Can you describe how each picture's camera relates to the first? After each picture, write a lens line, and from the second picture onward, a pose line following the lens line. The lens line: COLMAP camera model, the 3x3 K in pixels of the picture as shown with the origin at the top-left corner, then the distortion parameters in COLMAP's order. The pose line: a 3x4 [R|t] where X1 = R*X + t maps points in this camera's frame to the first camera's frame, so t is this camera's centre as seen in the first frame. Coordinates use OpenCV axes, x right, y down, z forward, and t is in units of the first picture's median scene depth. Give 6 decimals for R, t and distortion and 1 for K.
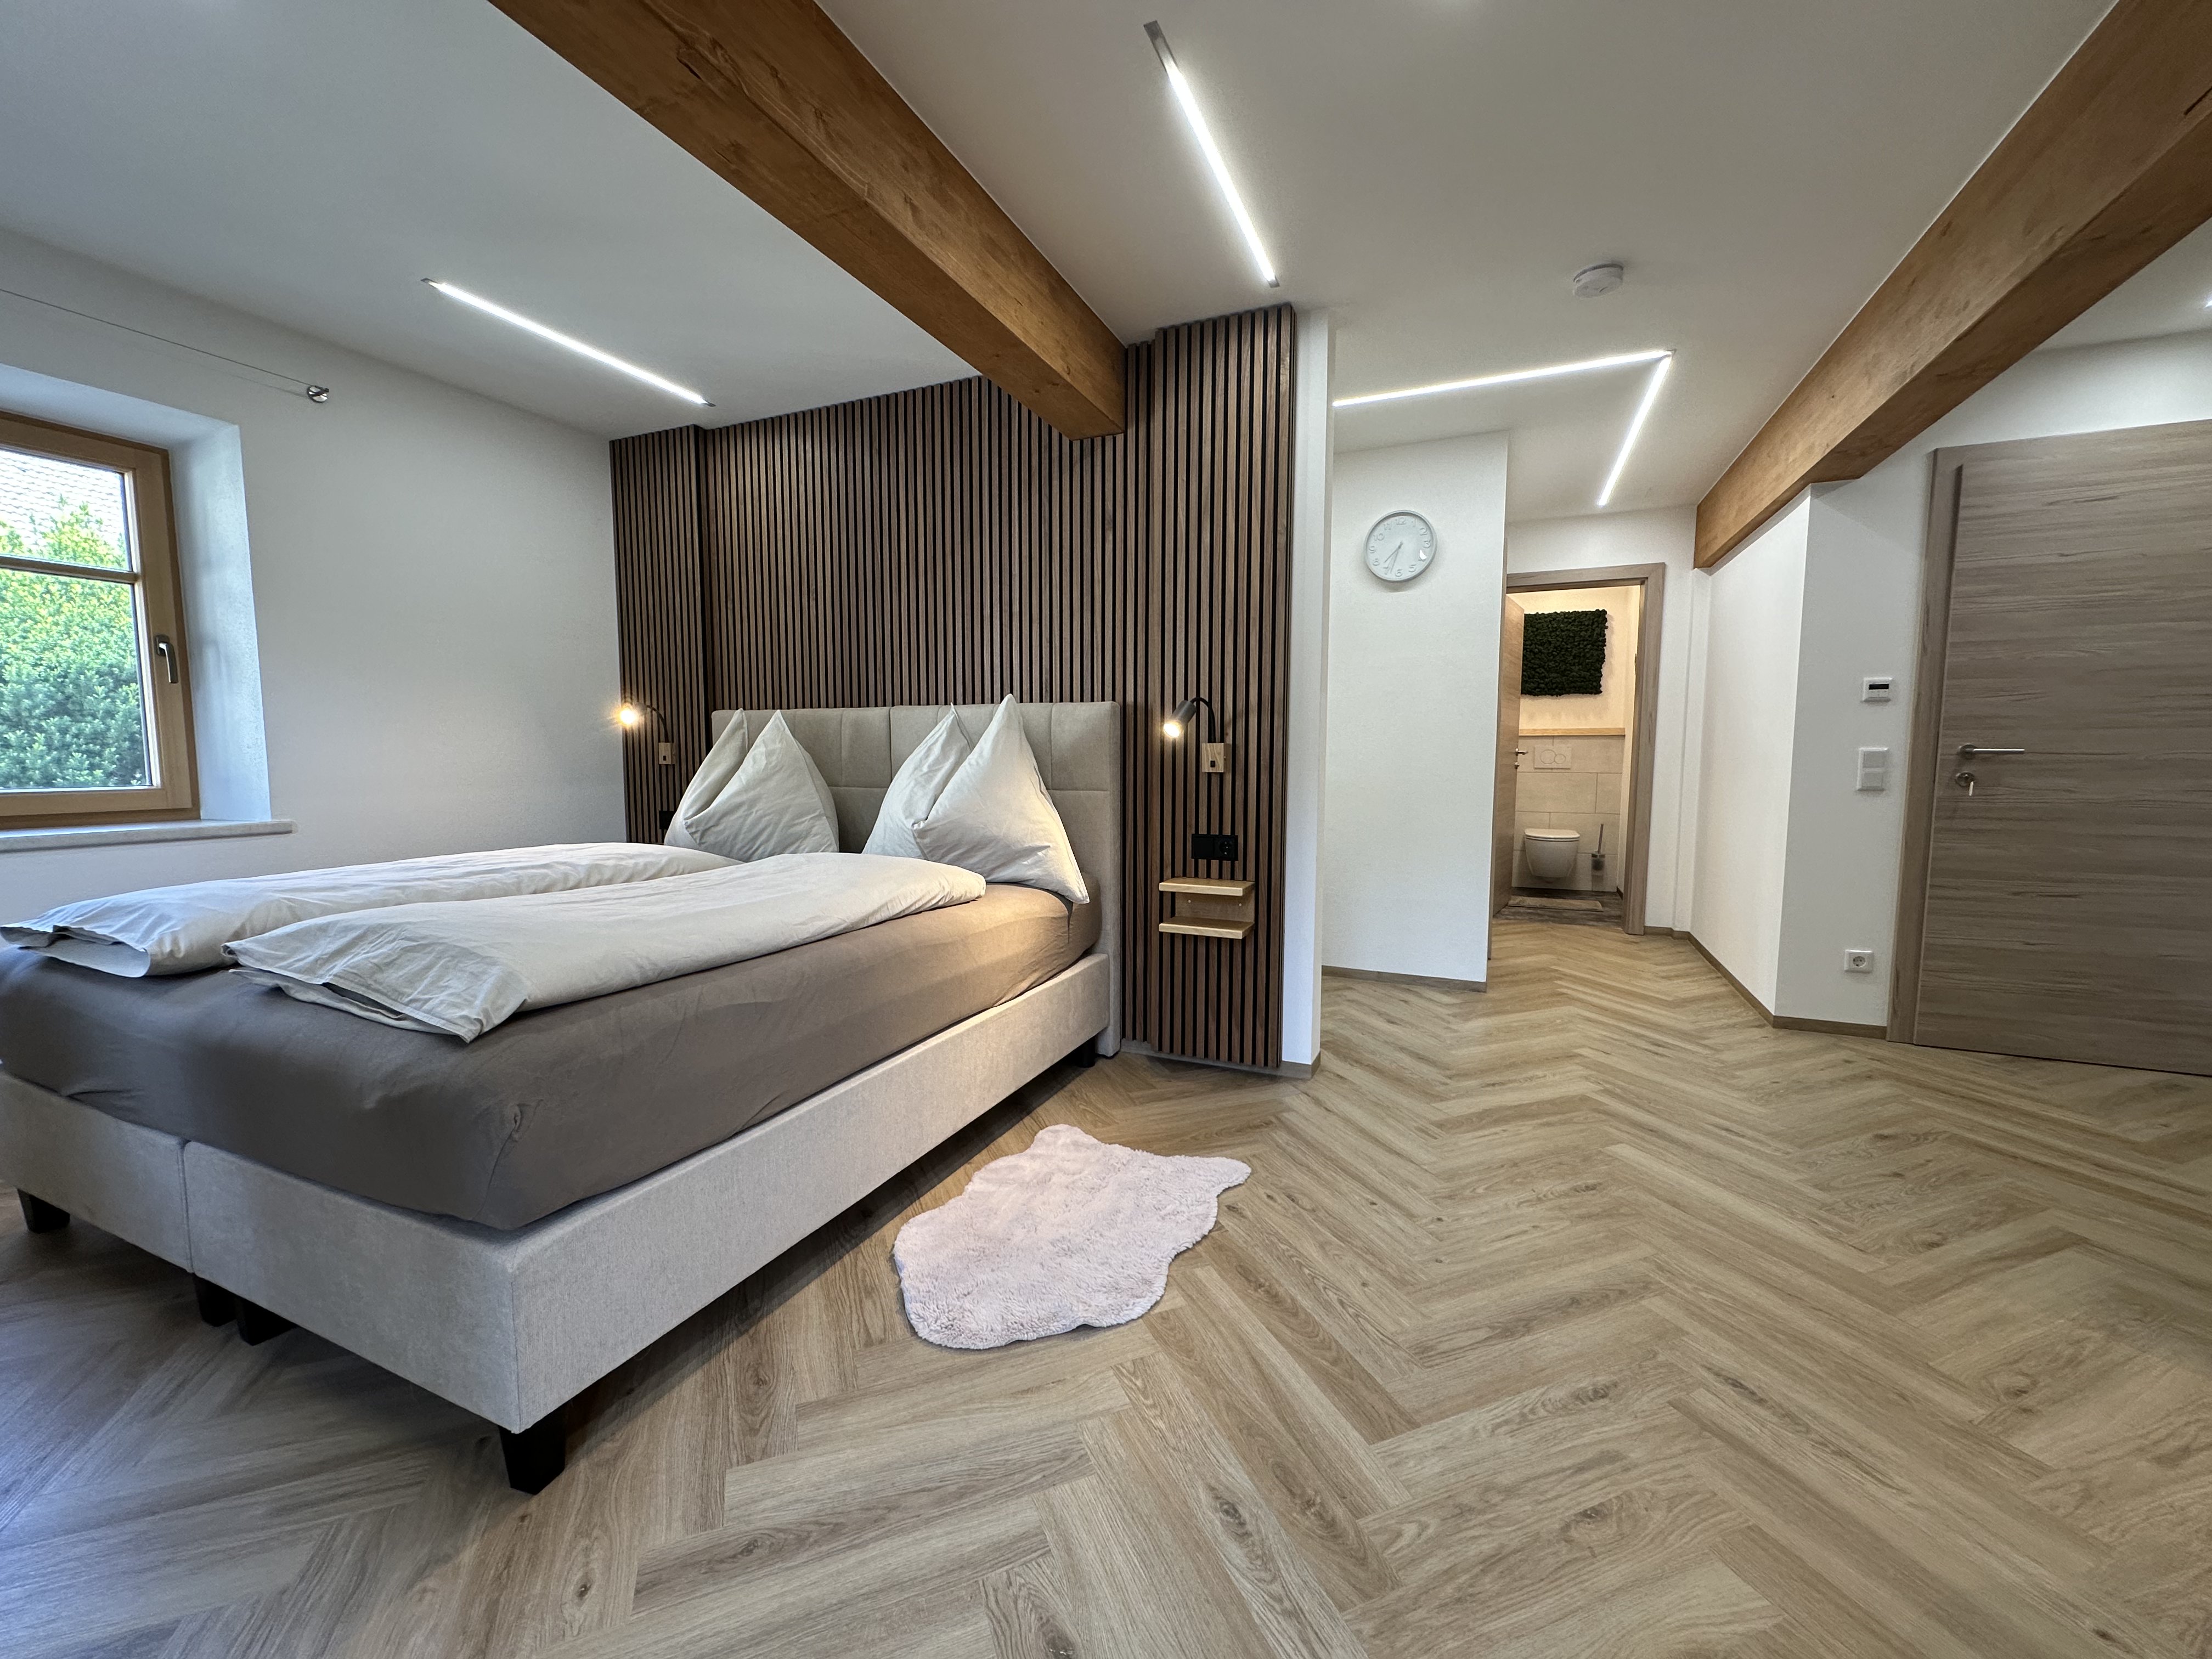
lens RADIAL K [[882.2, 0, 1101.6], [0, 882.2, 828.0], [0, 0, 1]] dist [-0.001480, 0.000460]
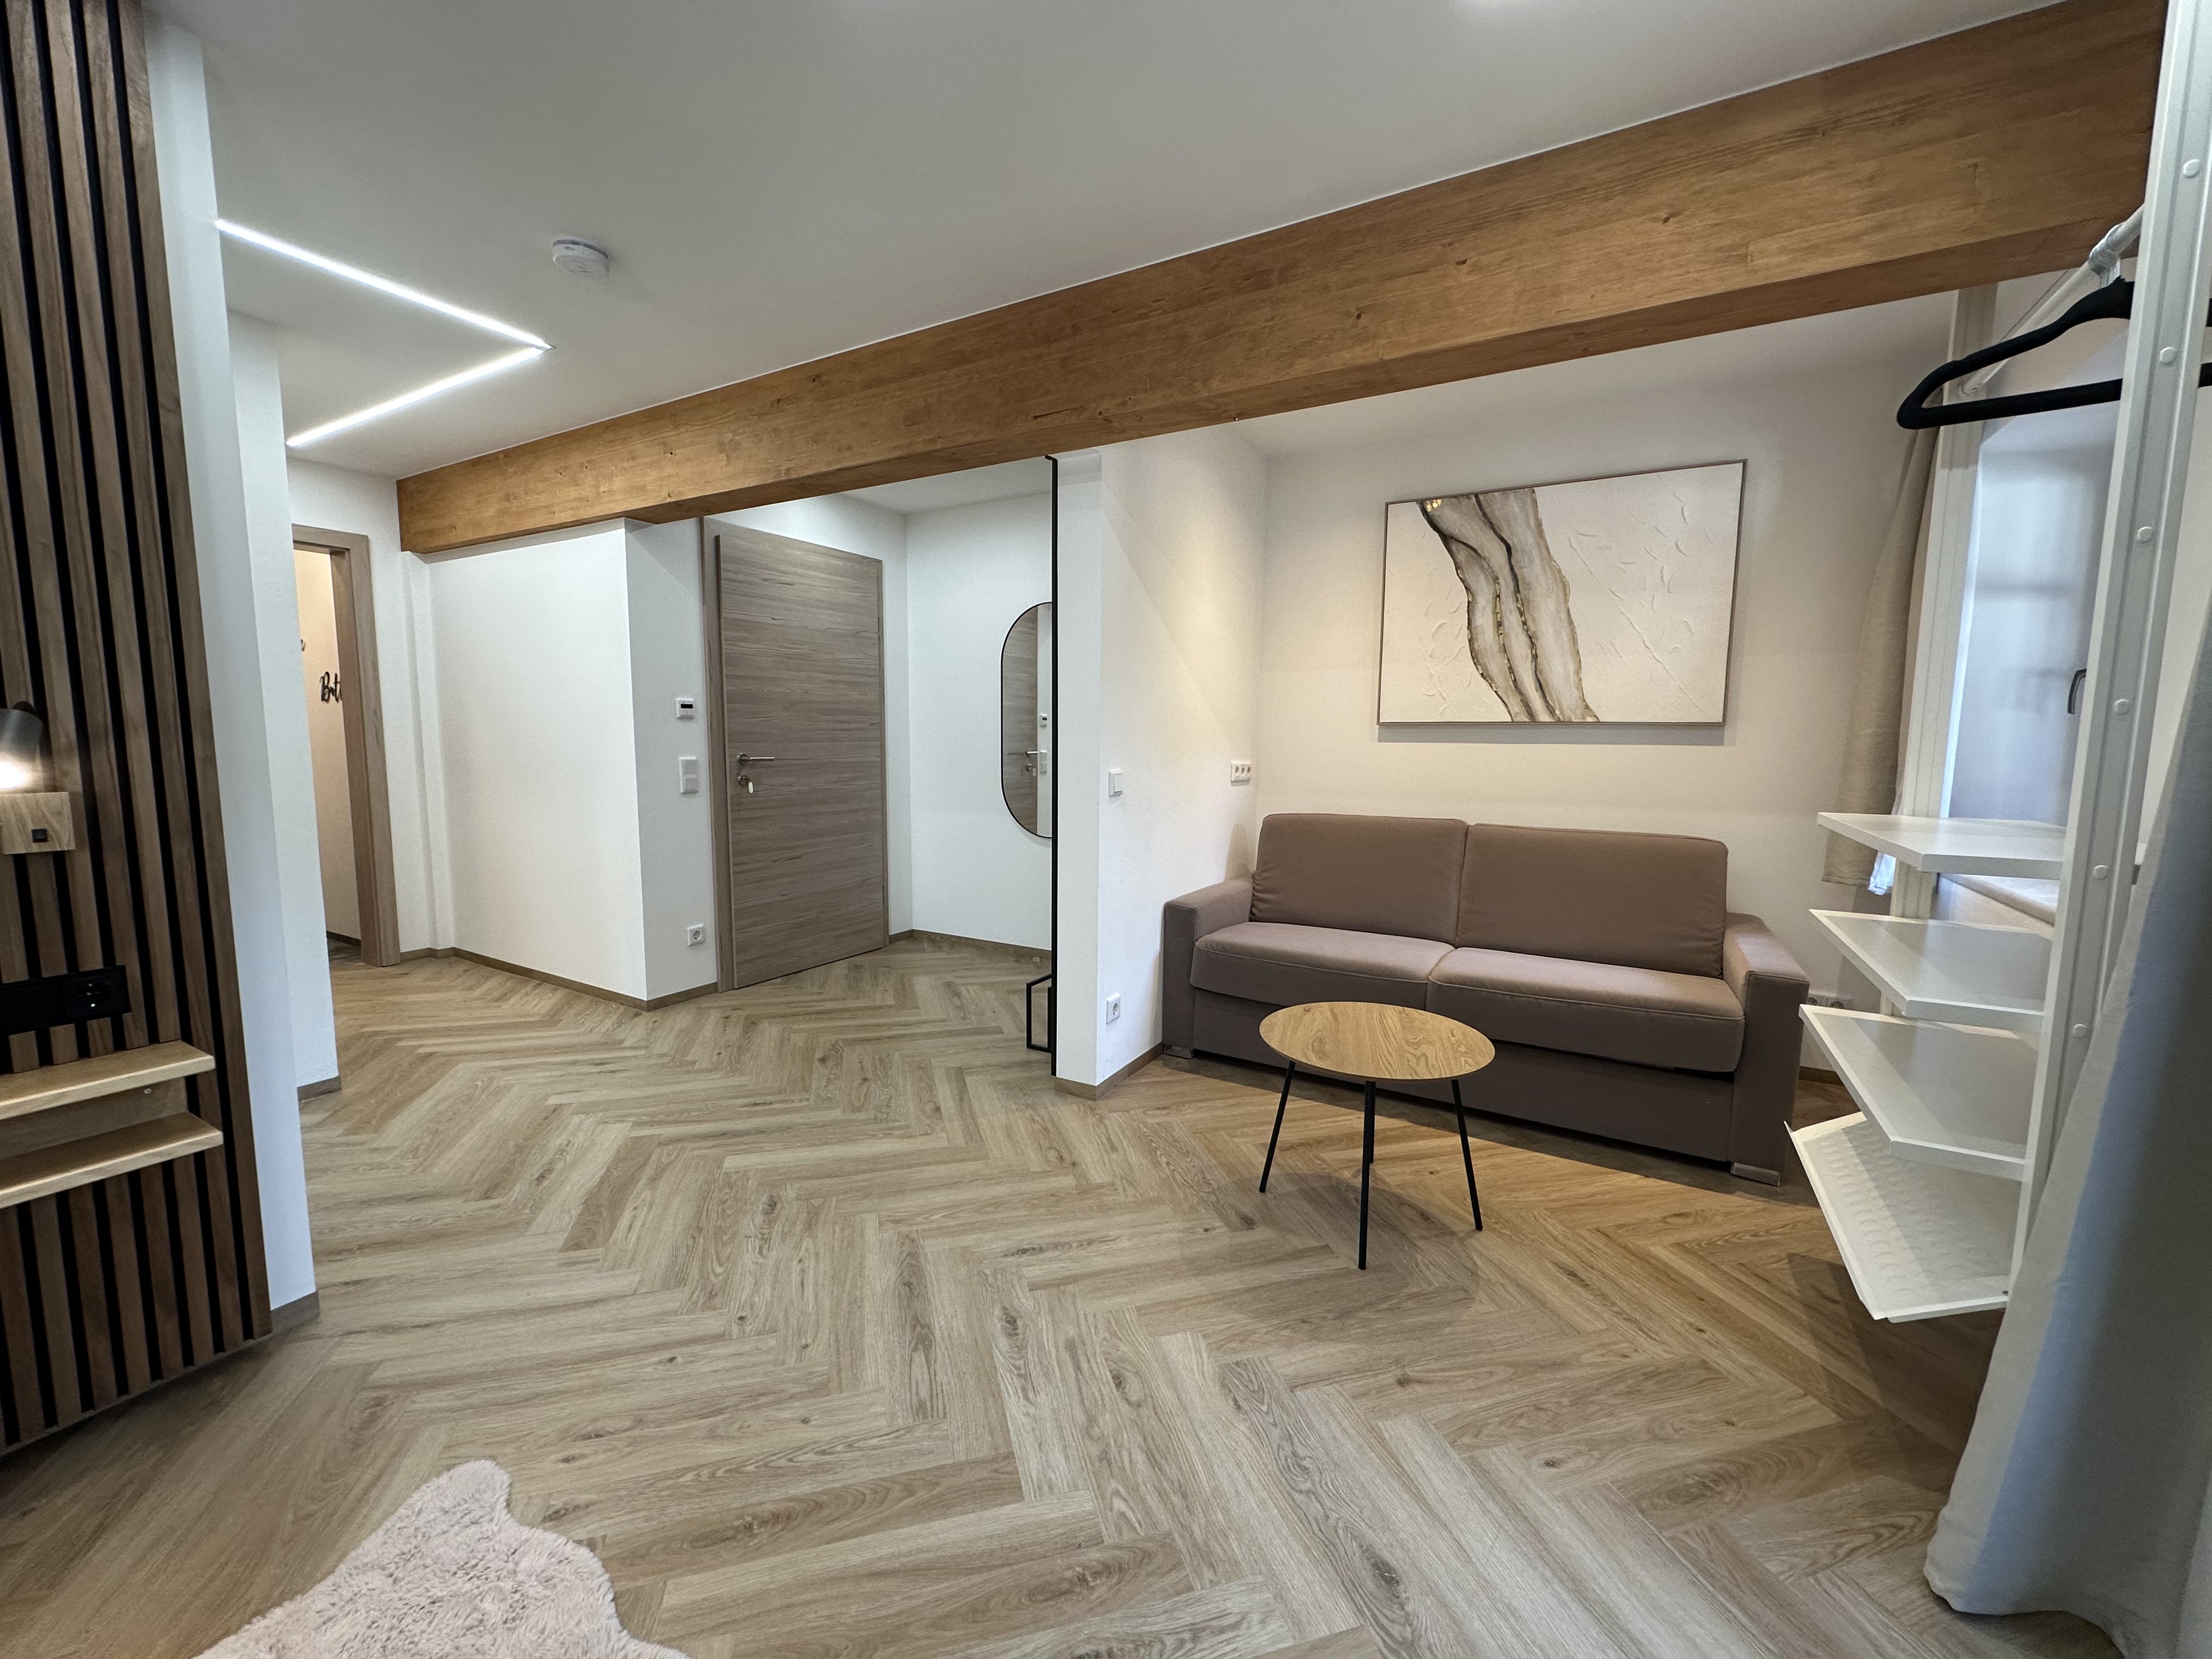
lens RADIAL K [[882.2, 0, 1101.6], [0, 882.2, 828.0], [0, 0, 1]] dist [-0.001480, 0.000460]
pose [[0.105880, -0.105883, 0.988726, -0.334149], [0.077673, 0.992157, 0.097933, -0.089559], [-0.991341, 0.066429, 0.113274, 0.407426]]
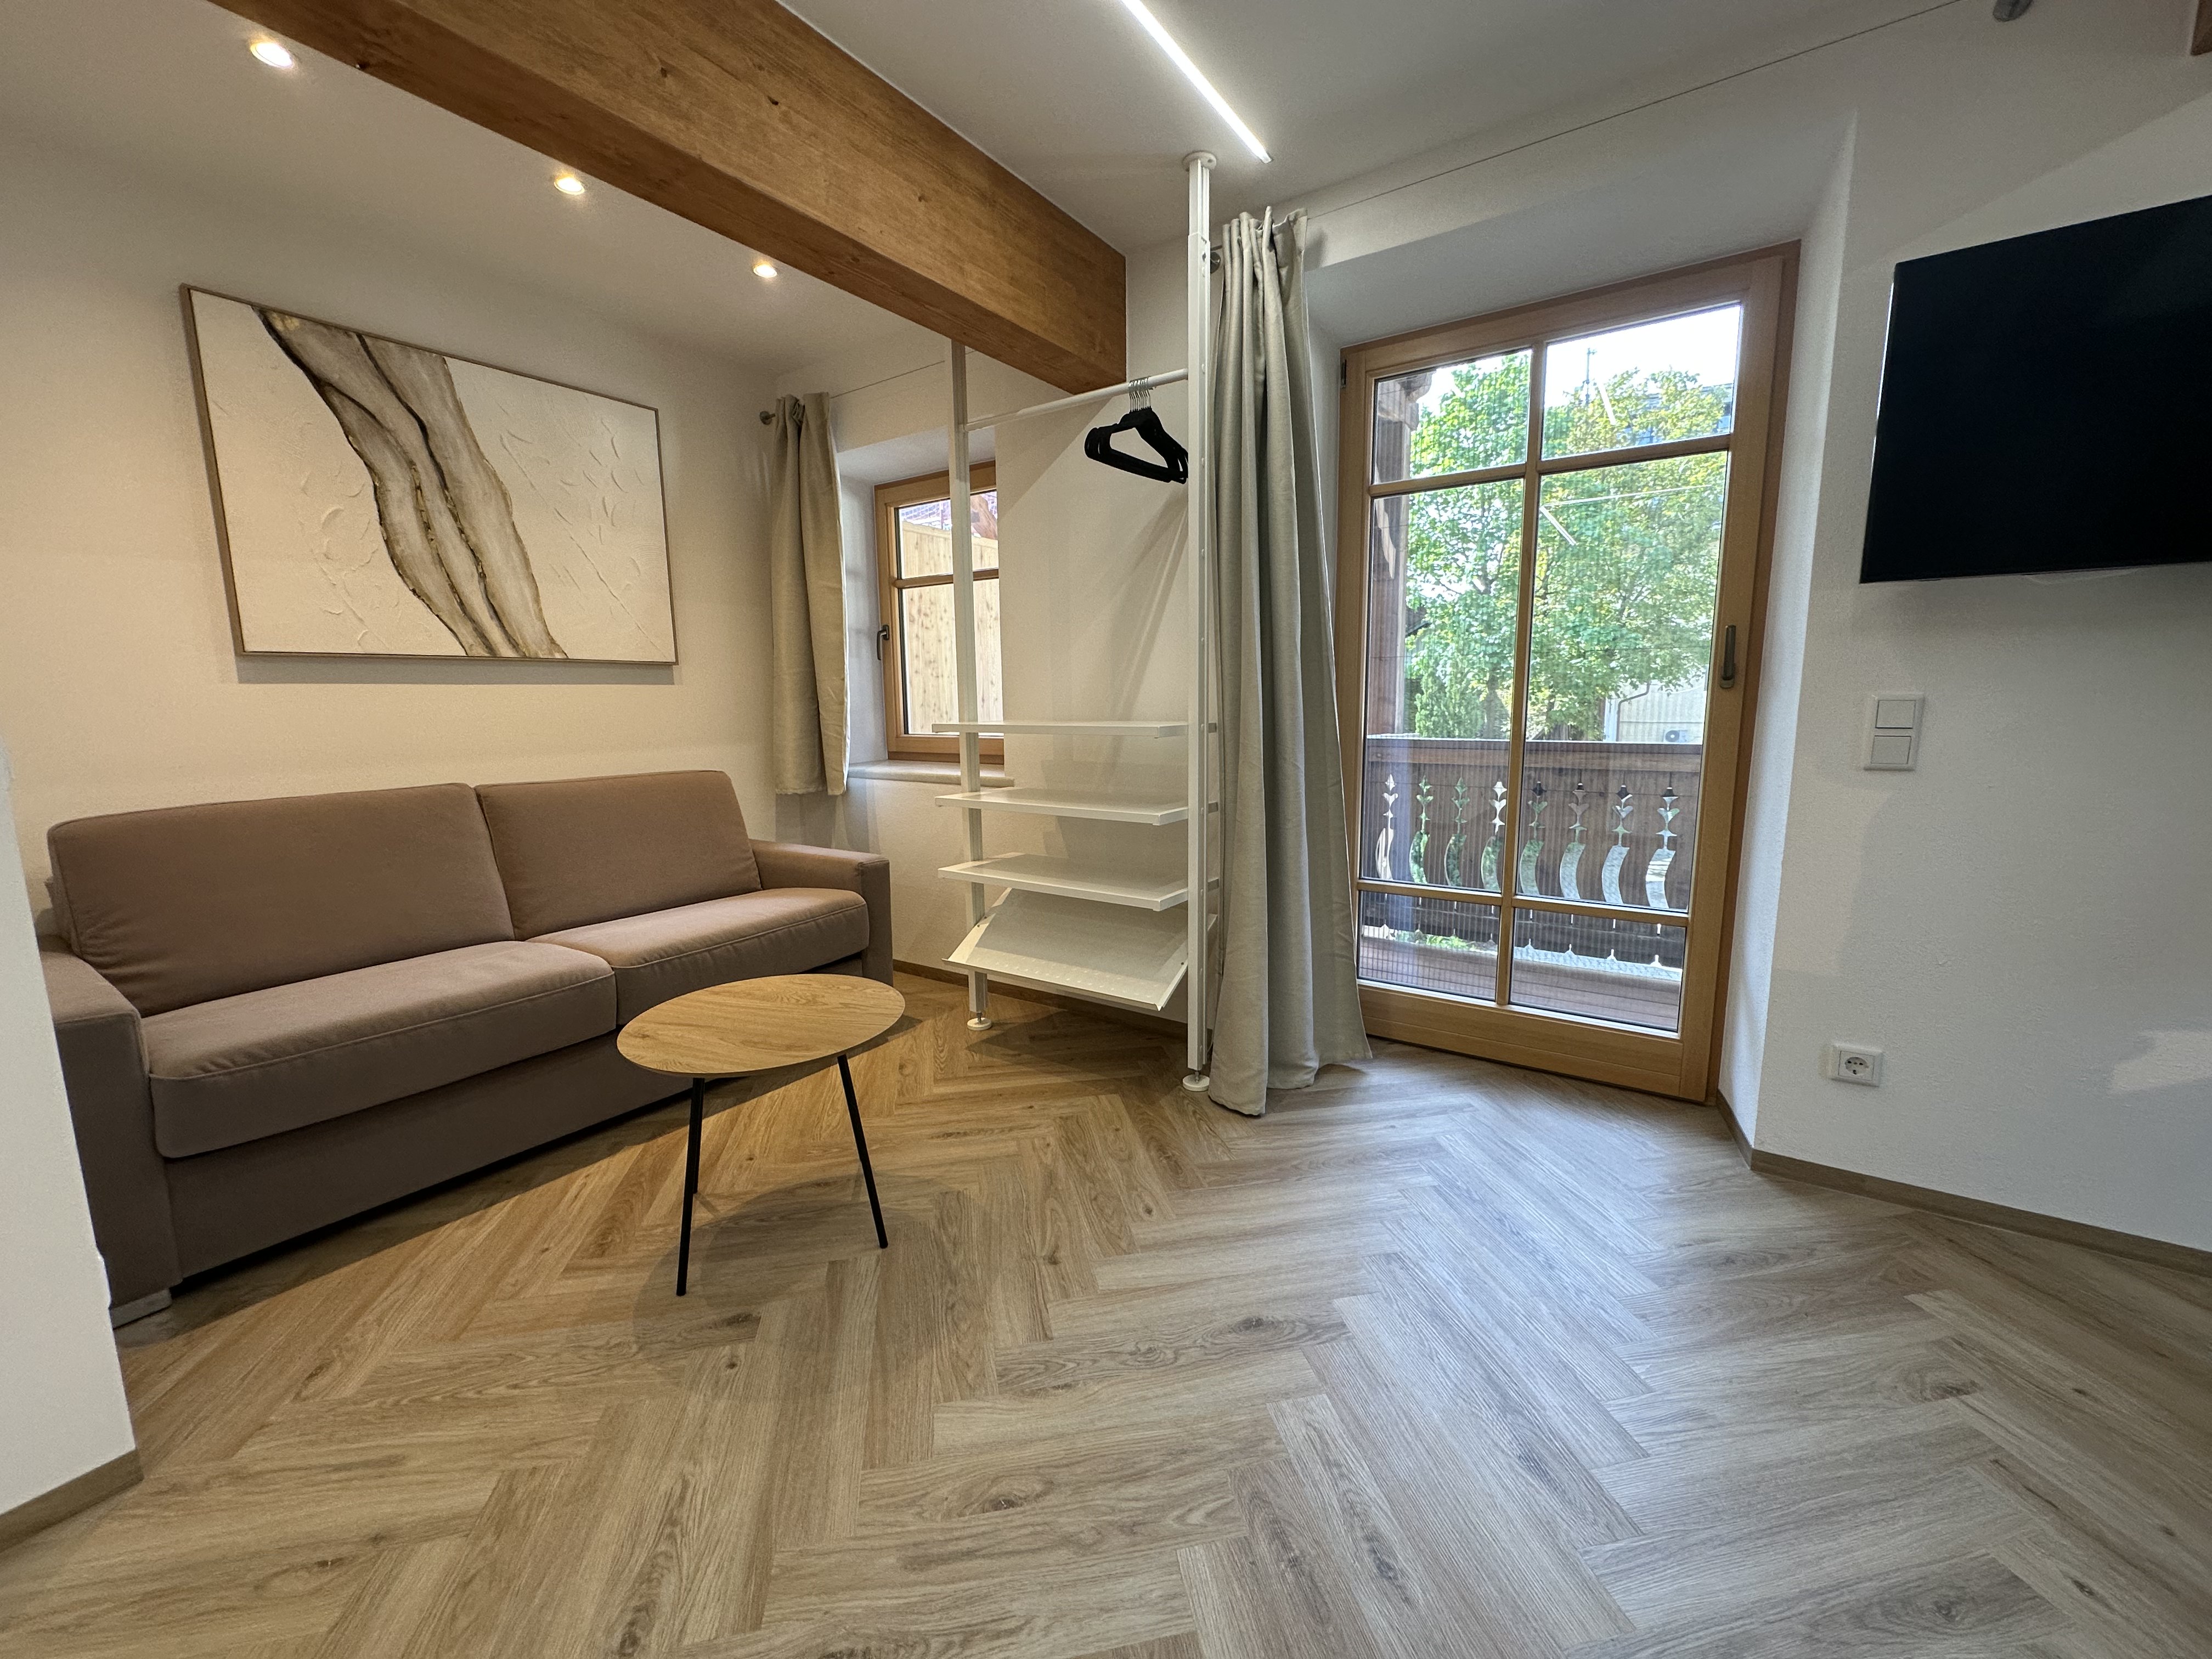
lens RADIAL K [[882.2, 0, 1101.6], [0, 882.2, 828.0], [0, 0, 1]] dist [-0.001480, 0.000460]
pose [[-0.982999, -0.014177, 0.183062, 0.138703], [0.028646, 0.972964, 0.229172, -0.089959], [-0.181362, 0.230520, -0.956017, 0.870517]]
